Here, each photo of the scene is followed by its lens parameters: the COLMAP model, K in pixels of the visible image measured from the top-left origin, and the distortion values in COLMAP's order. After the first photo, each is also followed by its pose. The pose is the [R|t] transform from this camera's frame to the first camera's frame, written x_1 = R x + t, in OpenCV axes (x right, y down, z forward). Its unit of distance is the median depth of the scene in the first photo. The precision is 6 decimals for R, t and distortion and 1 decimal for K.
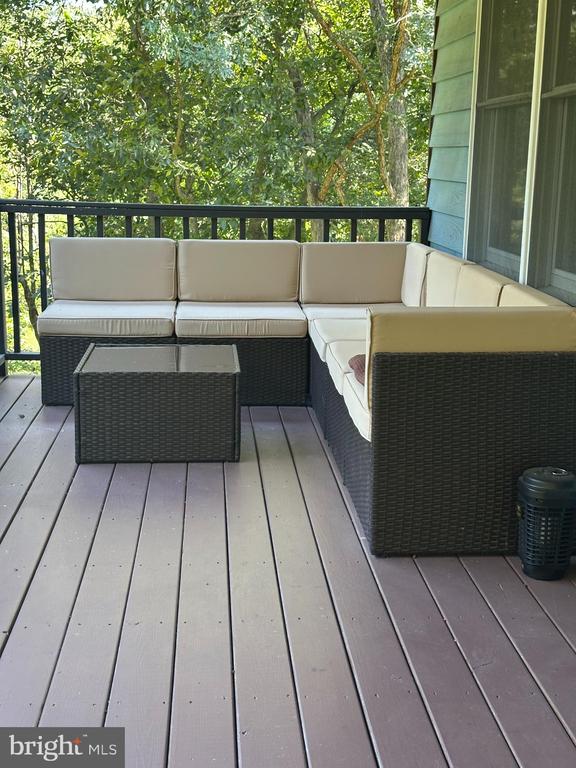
lens RADIAL K [[1072.5, 0, 288.0], [0, 1072.5, 384.0], [0, 0, 1]] dist [0.287024, 0.005040]
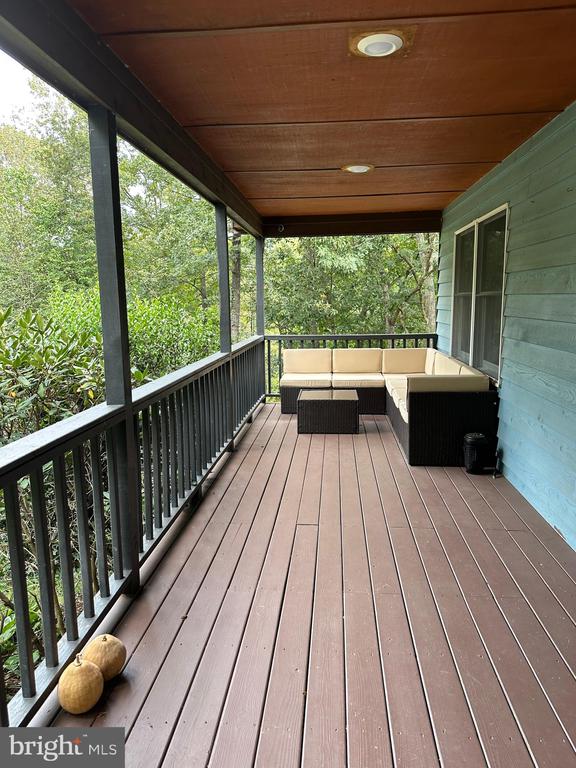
lens RADIAL K [[540.3, 0, 288.0], [0, 540.3, 384.0], [0, 0, 1]] dist [0.089200, -0.109894]
pose [[0.987057, -0.003336, -0.160333, -0.003089], [-0.005839, 0.998373, -0.056720, 0.025127], [0.160262, 0.056922, 0.985432, -0.314185]]
